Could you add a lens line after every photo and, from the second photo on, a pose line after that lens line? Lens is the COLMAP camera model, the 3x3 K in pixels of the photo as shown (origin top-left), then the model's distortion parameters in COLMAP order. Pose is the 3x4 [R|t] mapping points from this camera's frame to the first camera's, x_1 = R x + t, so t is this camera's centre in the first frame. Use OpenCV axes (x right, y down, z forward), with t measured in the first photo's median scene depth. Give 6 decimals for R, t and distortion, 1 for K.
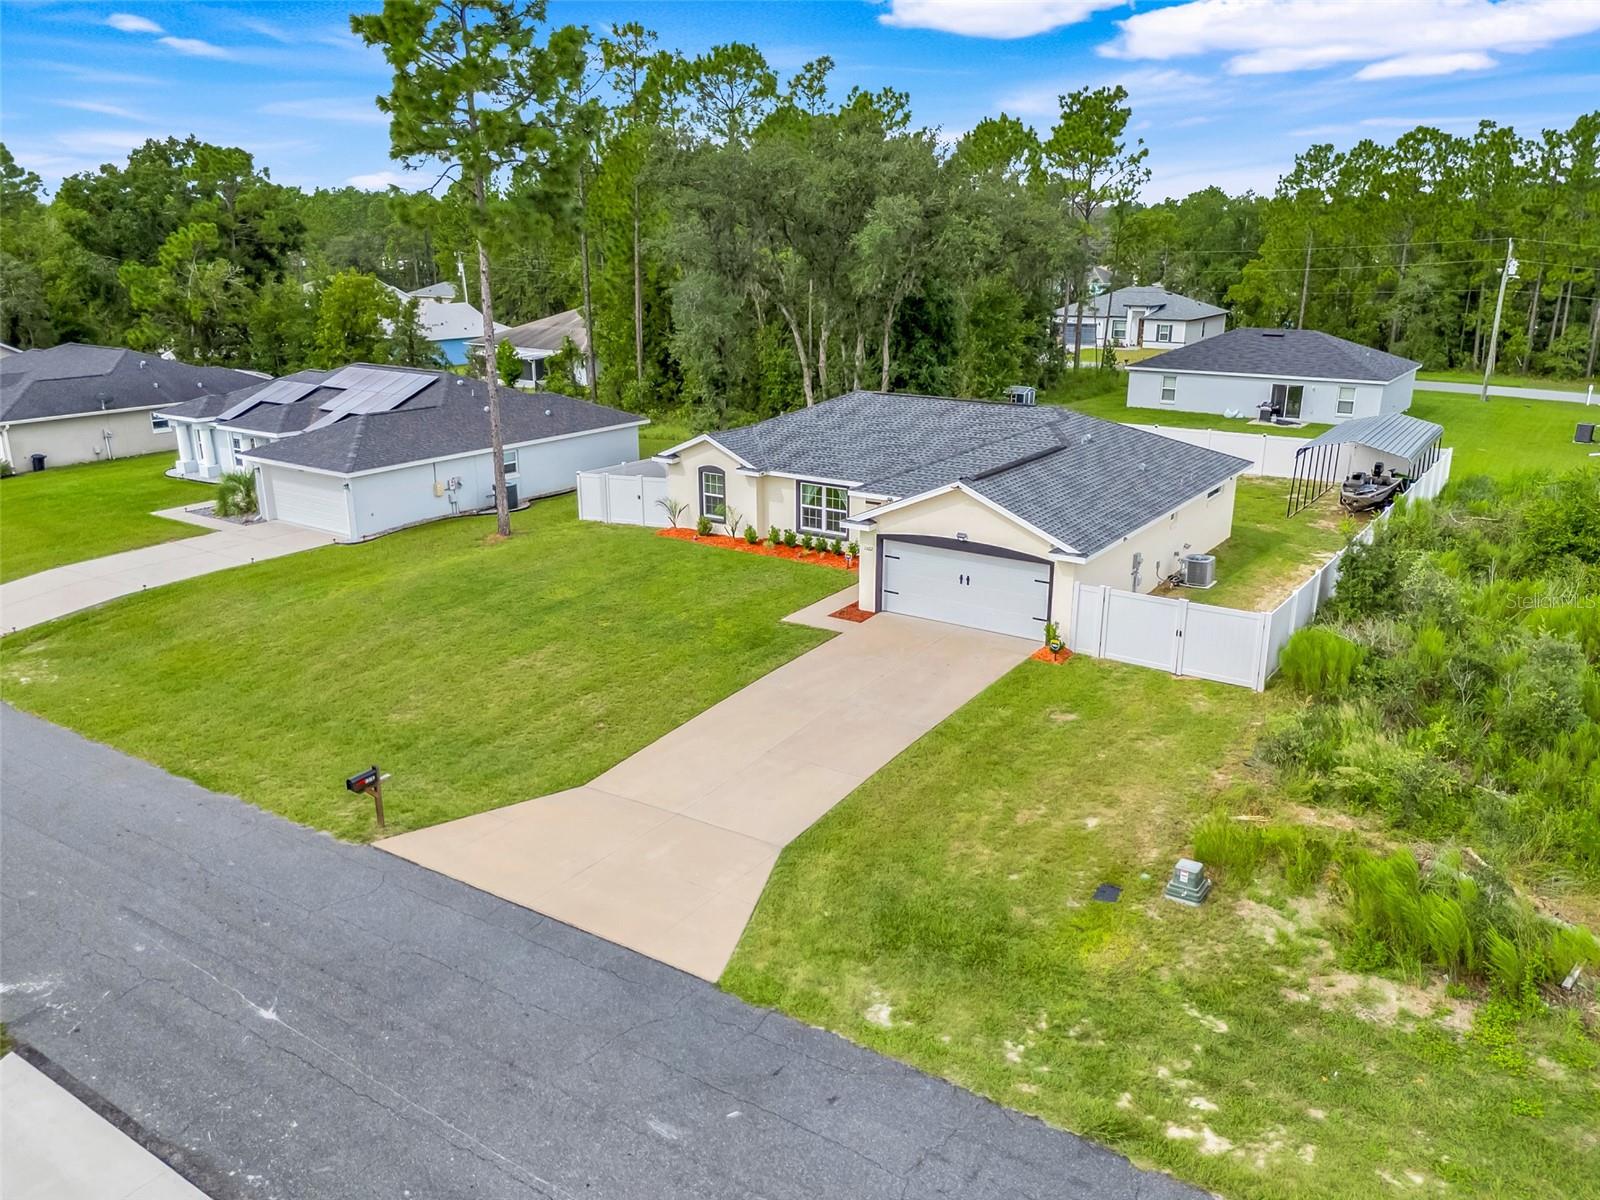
lens RADIAL K [[1199.0, 0, 787.7], [0, 1199.0, 594.7], [0, 0, 1]] dist [0.083623, -0.088491]
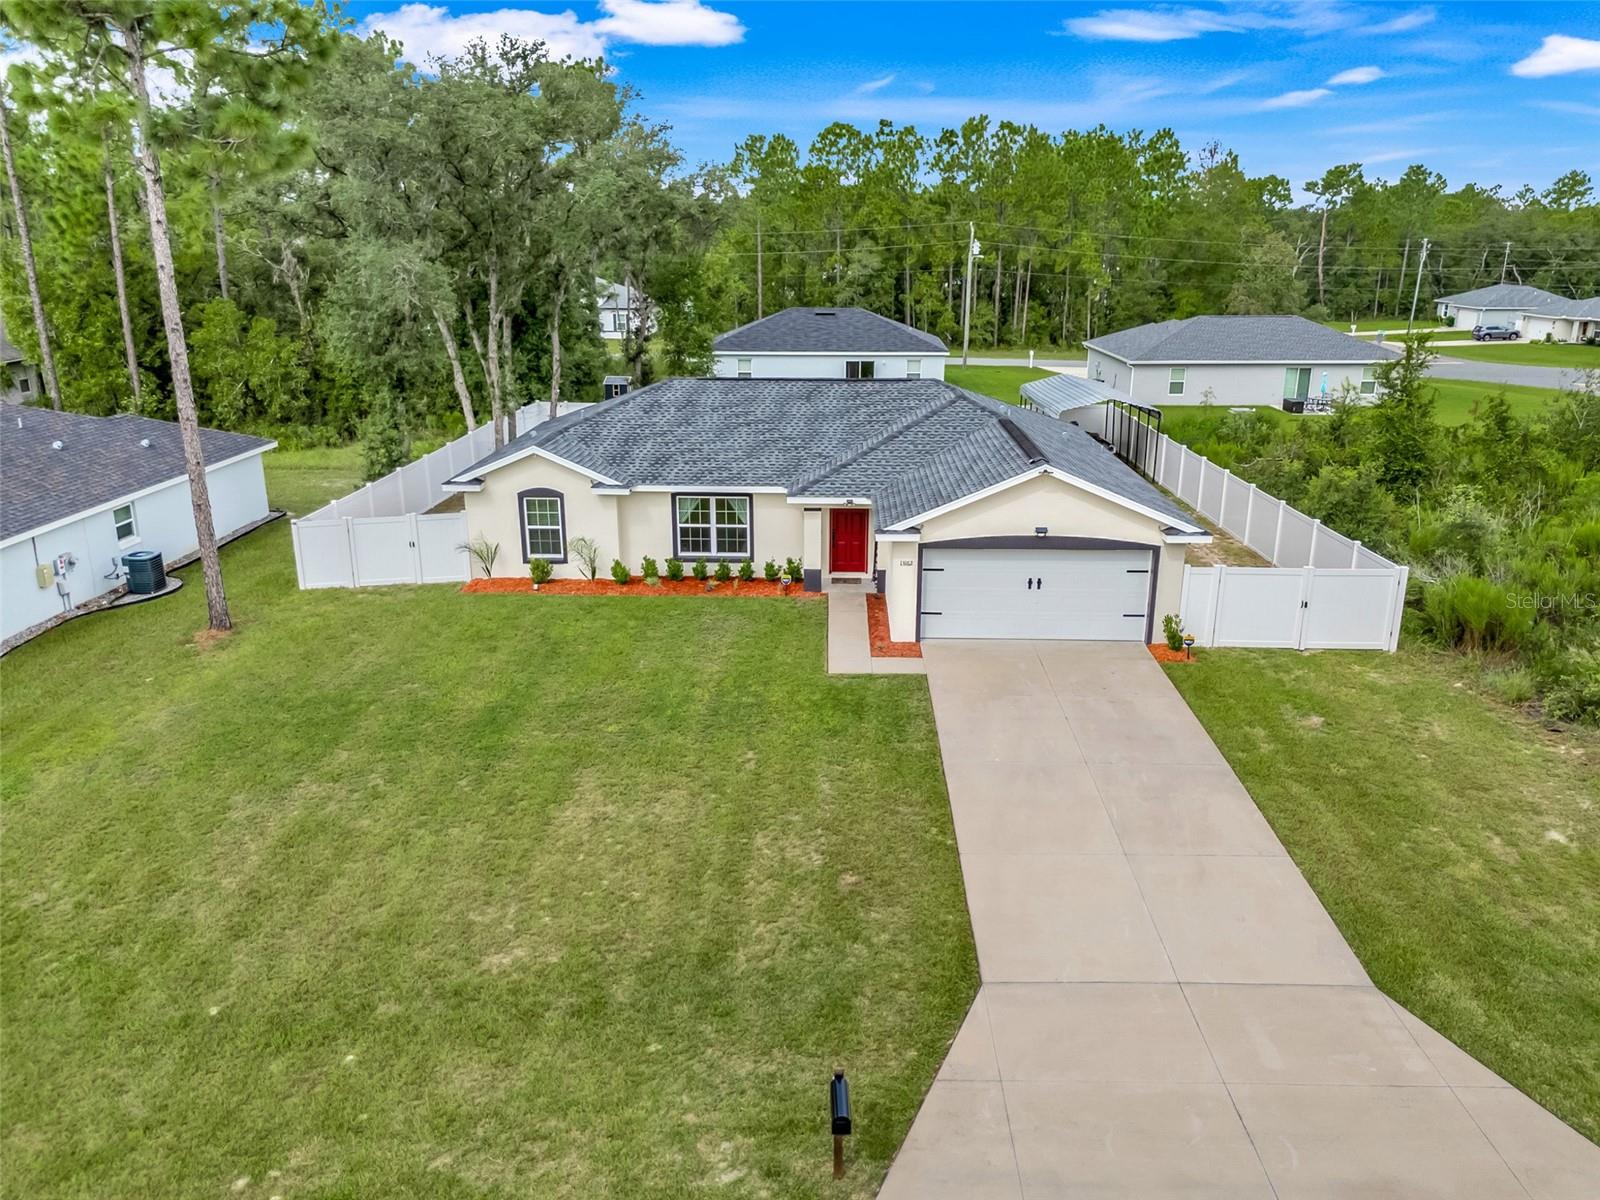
lens RADIAL K [[1199.0, 0, 787.7], [0, 1199.0, 594.7], [0, 0, 1]] dist [0.083623, -0.088491]
pose [[0.844278, -0.152860, 0.513643, -0.402529], [0.153600, 0.987268, 0.041336, -0.062130], [-0.513422, 0.043996, 0.857008, 0.361123]]
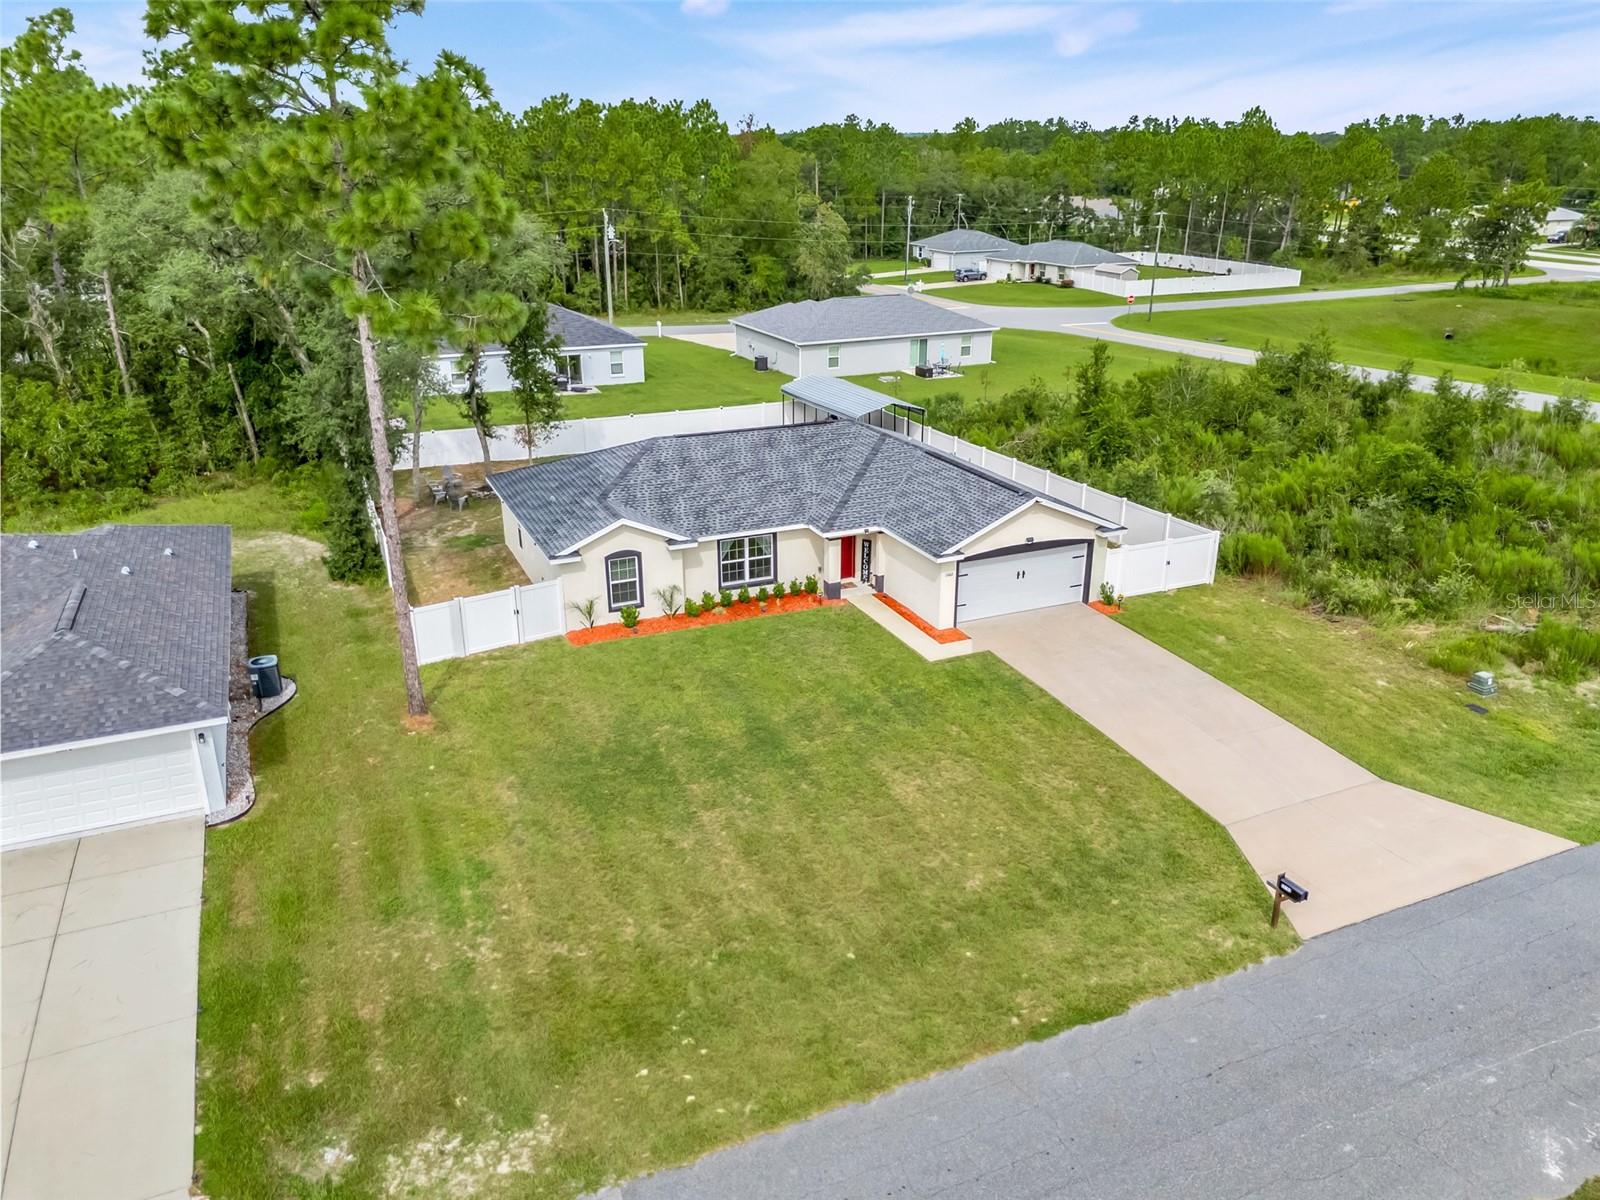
lens RADIAL K [[1199.0, 0, 787.7], [0, 1199.0, 594.7], [0, 0, 1]] dist [0.083623, -0.088491]
pose [[0.524934, -0.299694, 0.796636, -0.900028], [0.247948, 0.949209, 0.193709, -0.272129], [-0.814228, 0.095840, 0.572580, 0.477887]]
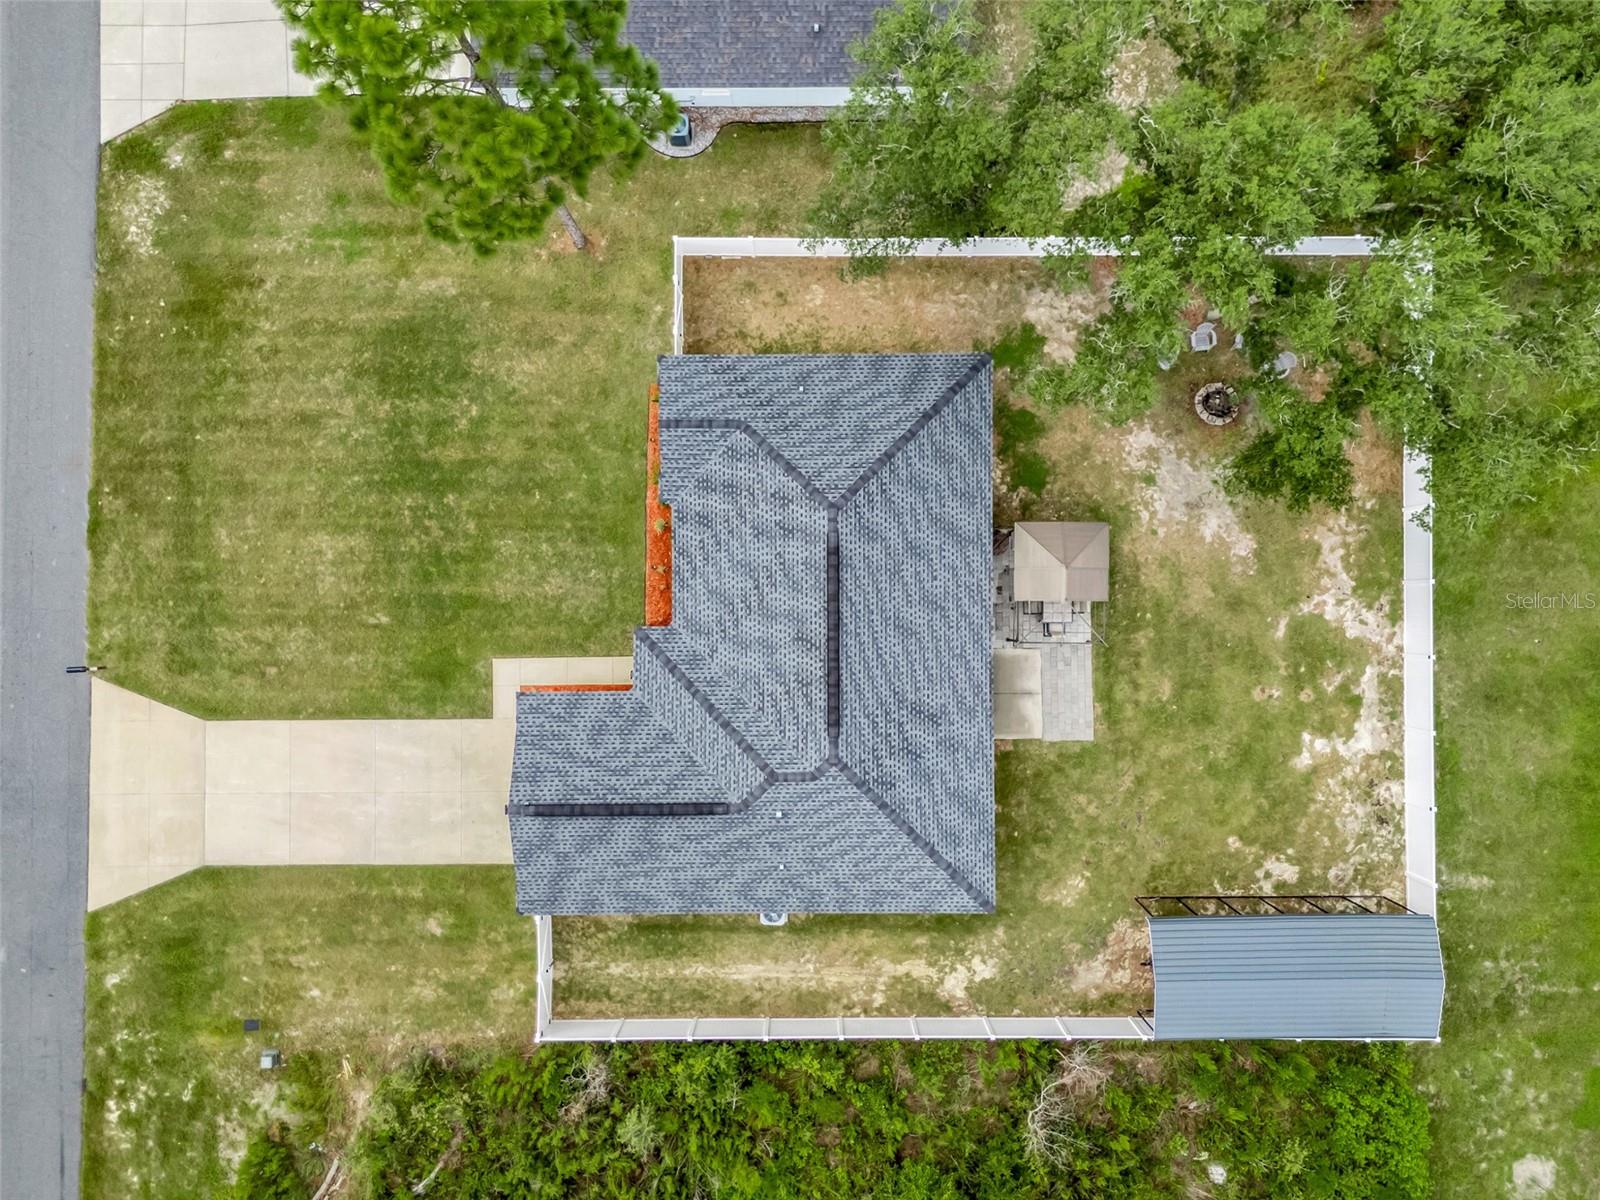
lens RADIAL K [[1199.0, 0, 787.7], [0, 1199.0, 594.7], [0, 0, 1]] dist [0.083623, -0.088491]
pose [[0.575061, 0.817804, -0.022370, 0.141432], [-0.222426, 0.182602, 0.957697, -1.235330], [0.787294, -0.545759, 0.286908, 0.909499]]
